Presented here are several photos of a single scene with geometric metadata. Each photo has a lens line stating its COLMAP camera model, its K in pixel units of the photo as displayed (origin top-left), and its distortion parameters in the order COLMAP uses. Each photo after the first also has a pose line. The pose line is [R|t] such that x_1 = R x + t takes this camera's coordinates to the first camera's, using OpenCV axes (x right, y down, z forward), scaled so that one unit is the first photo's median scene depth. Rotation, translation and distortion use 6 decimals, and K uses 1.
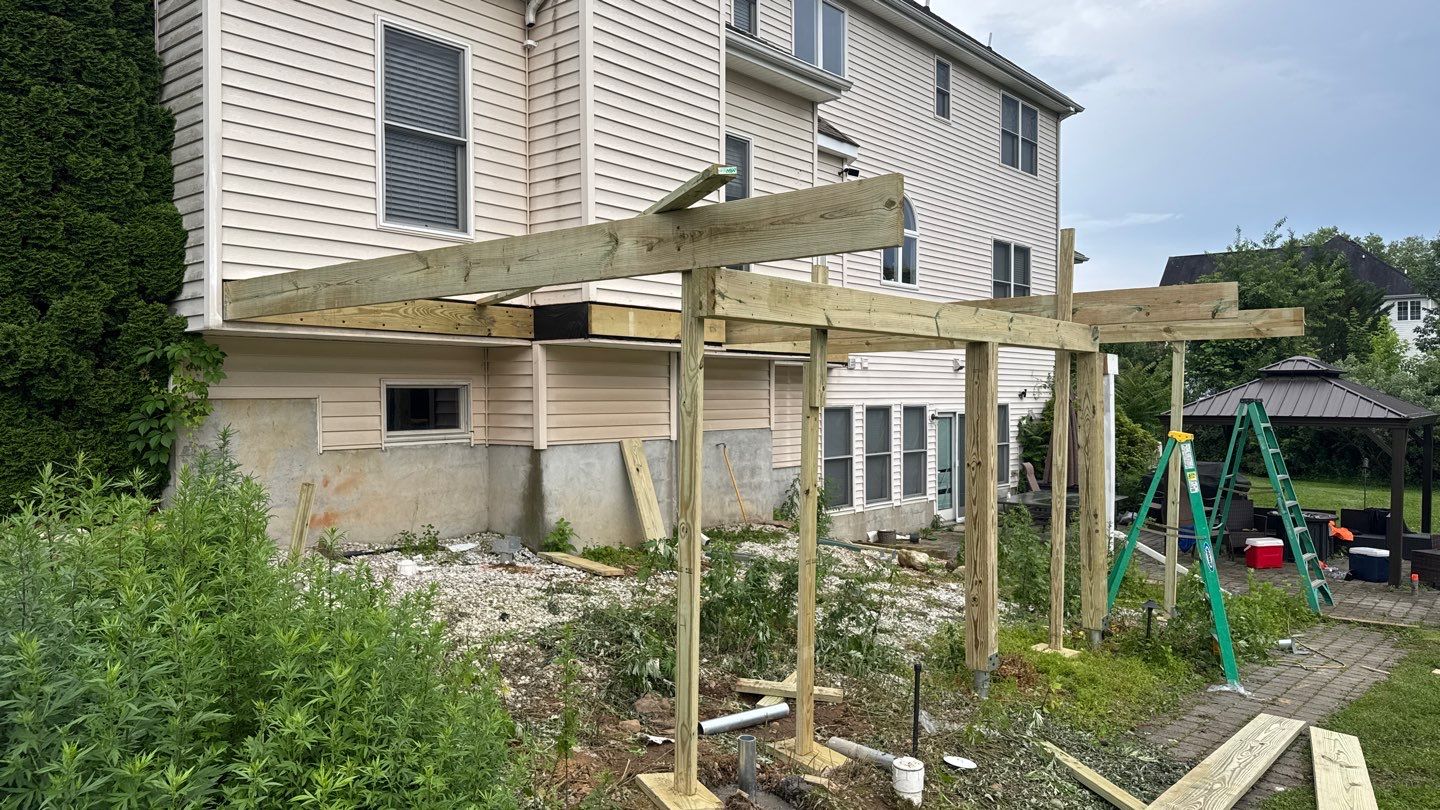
lens RADIAL K [[1018.9, 0, 720.0], [0, 1018.9, 405.0], [0, 0, 1]] dist [0.075209, -0.086461]
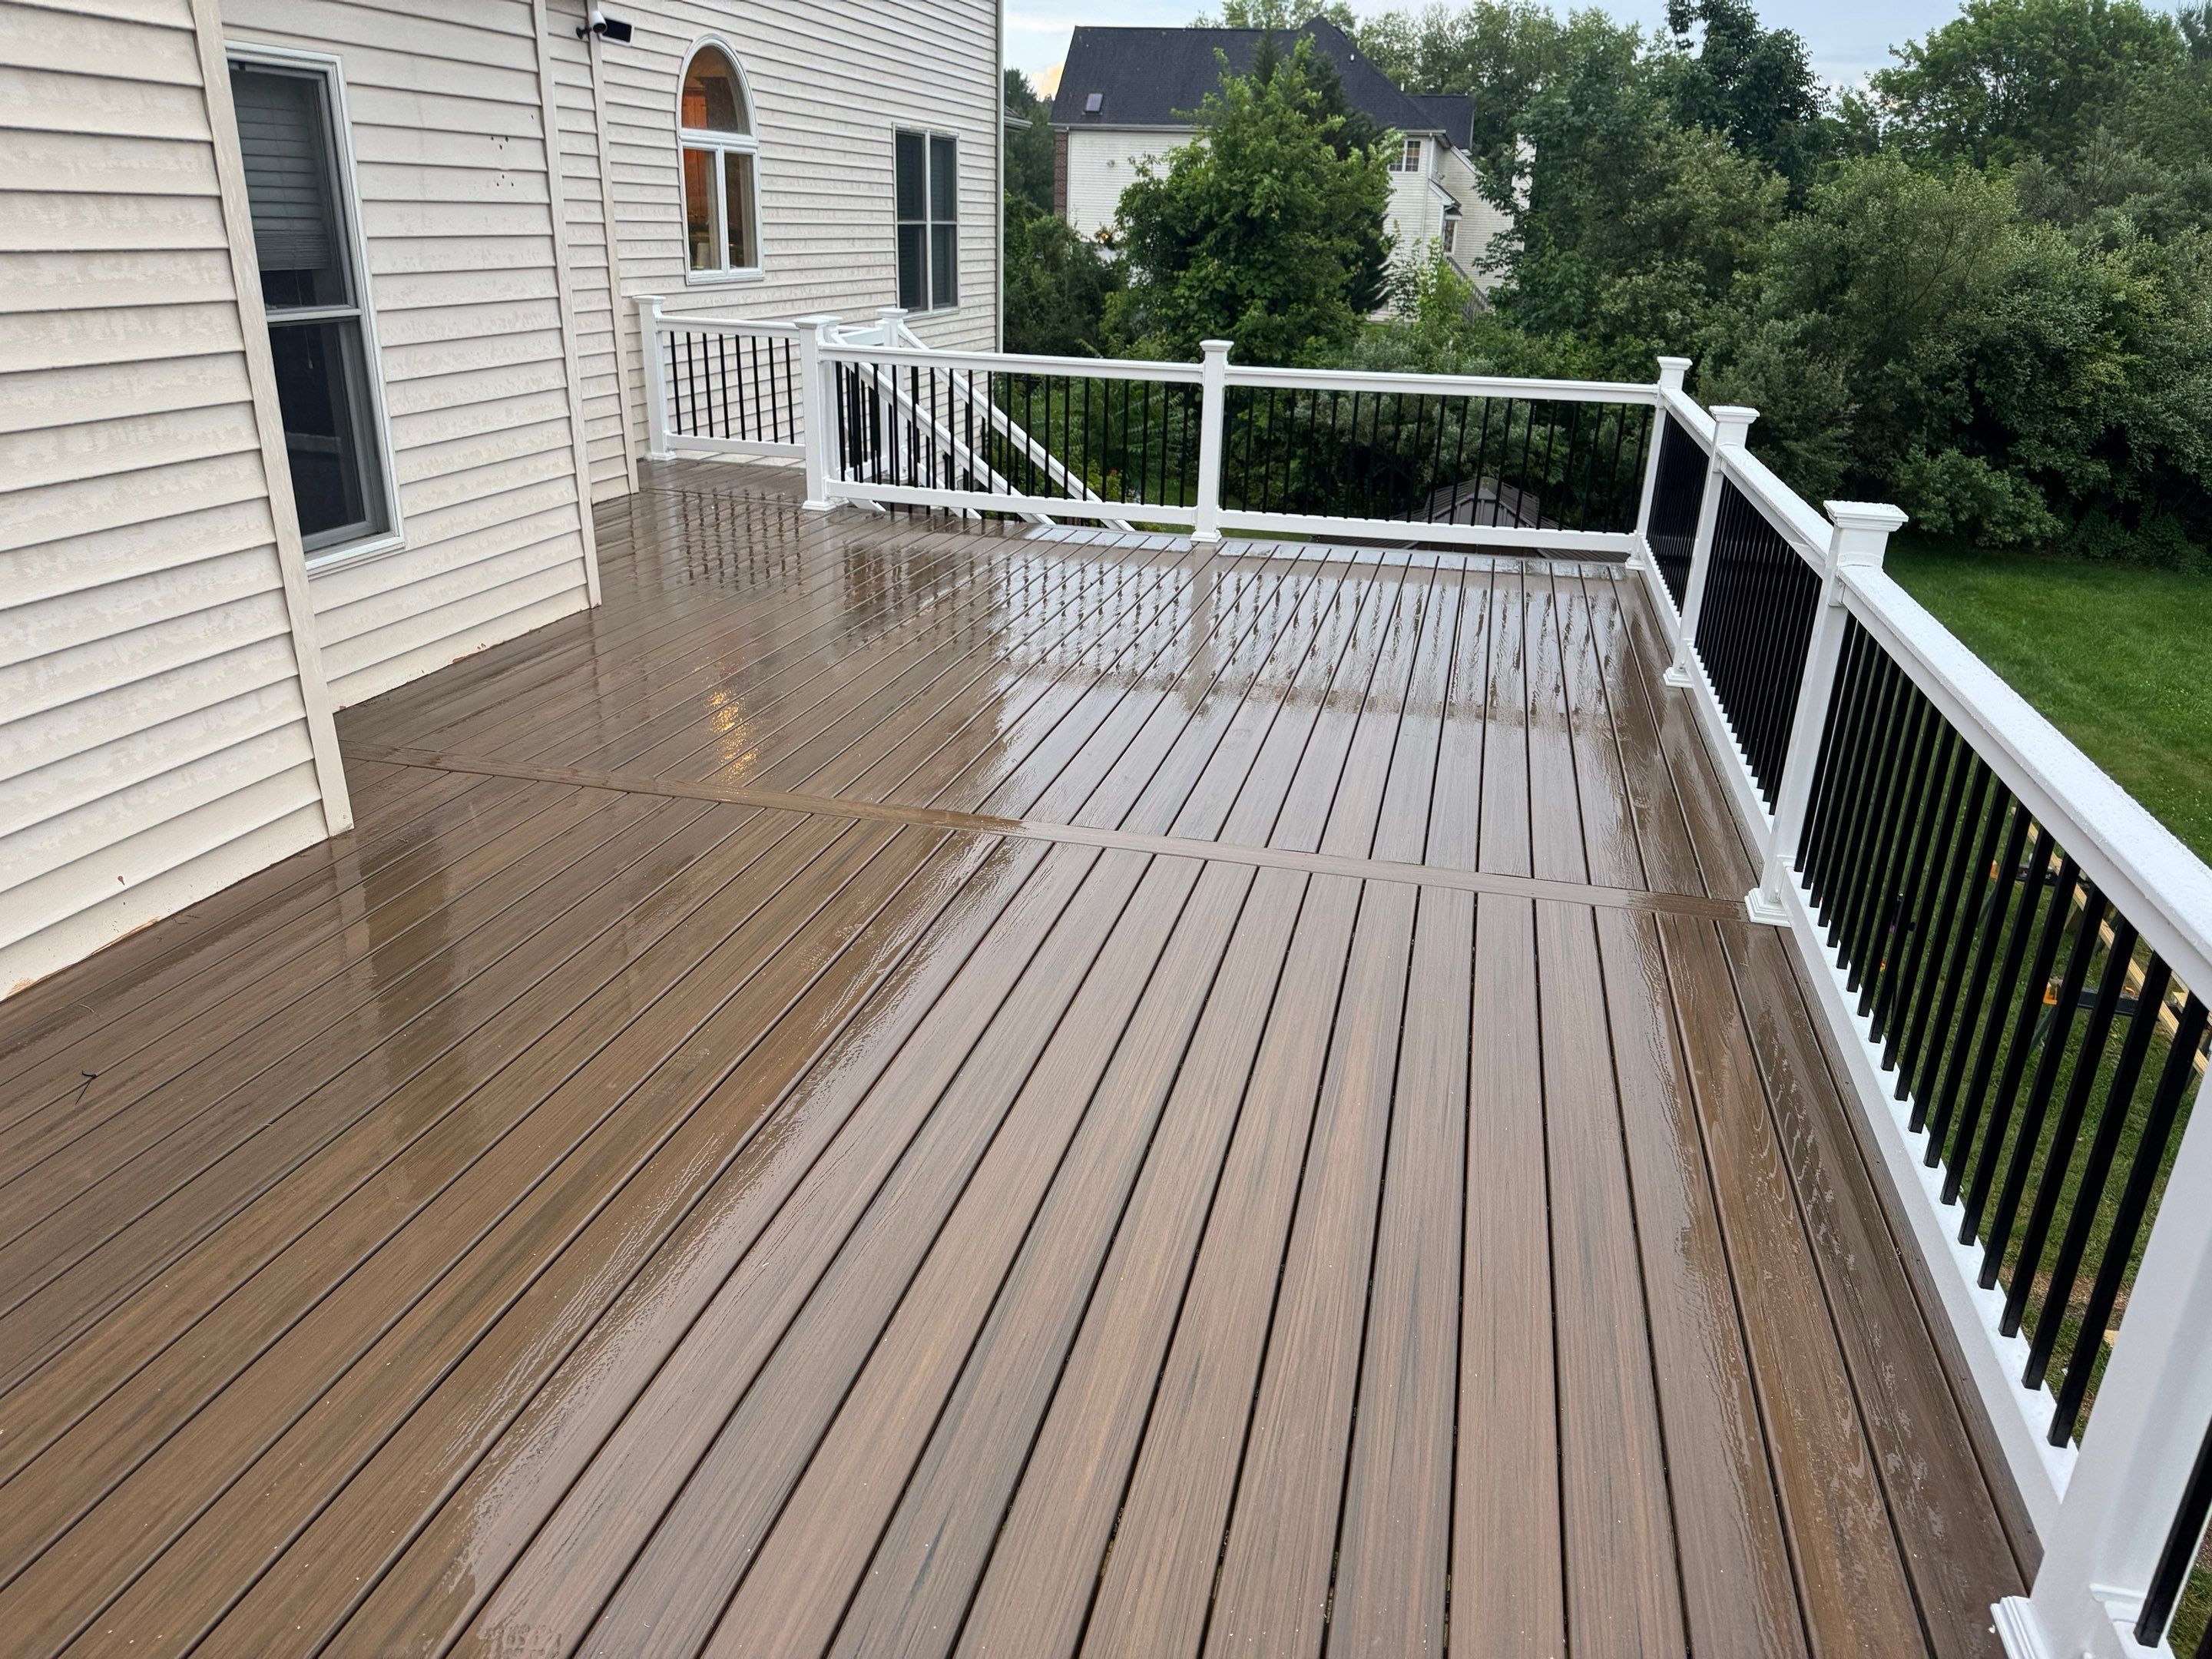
lens RADIAL K [[1555.8, 0, 1099.9], [0, 1555.8, 838.9], [0, 0, 1]] dist [0.089800, -0.086442]
pose [[0.900178, -0.134641, 0.414187, 0.011636], [-0.026542, 0.932286, 0.360747, -0.304917], [-0.434712, -0.335730, 0.835650, 0.596343]]
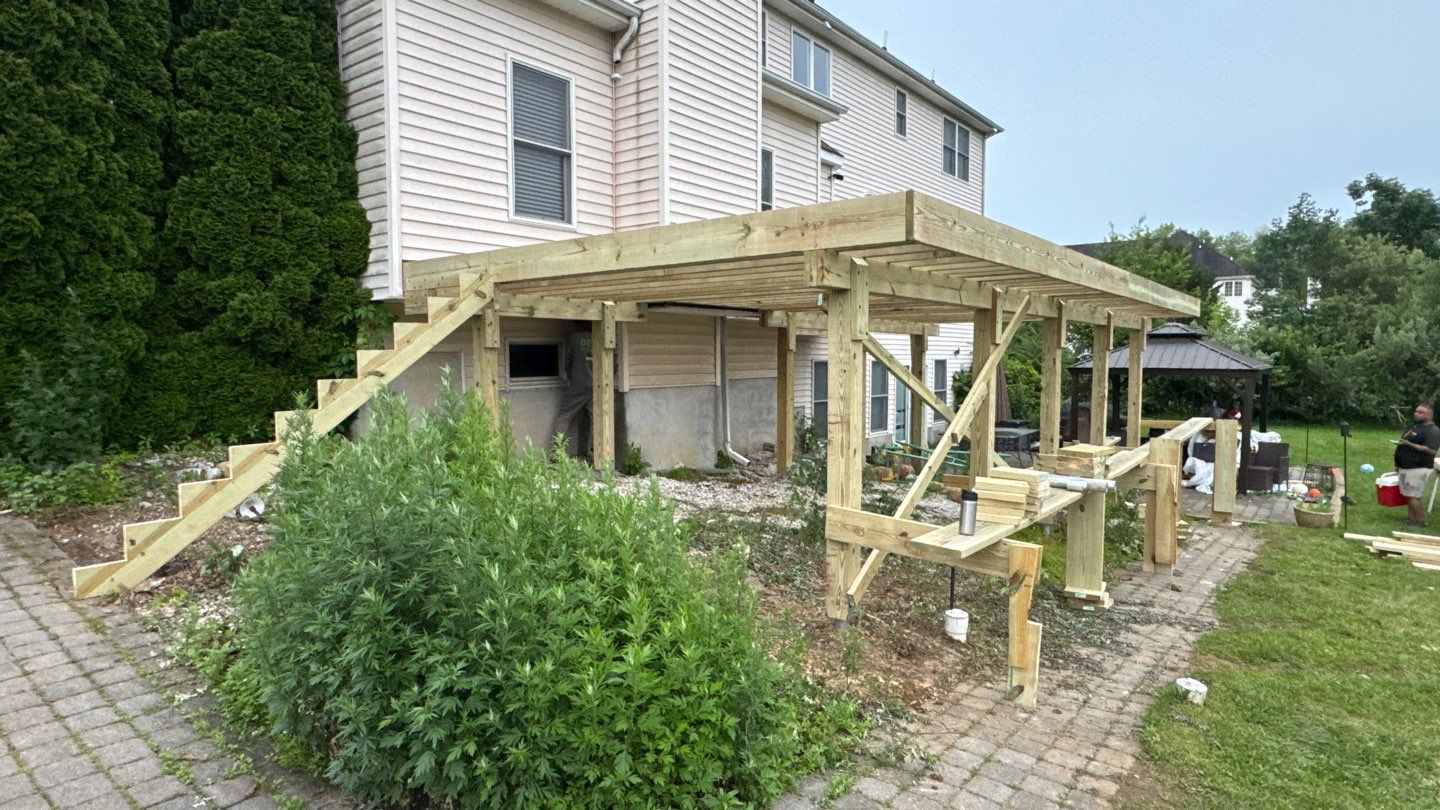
lens RADIAL K [[808.5, 0, 719.5], [0, 808.5, 394.4], [0, 0, 1]] dist [0.016831, 0.002027]
pose [[0.999555, -0.002485, 0.029739, -0.091484], [0.001338, 0.999257, 0.038522, 0.007649], [-0.029812, -0.038465, 0.998815, -0.033887]]
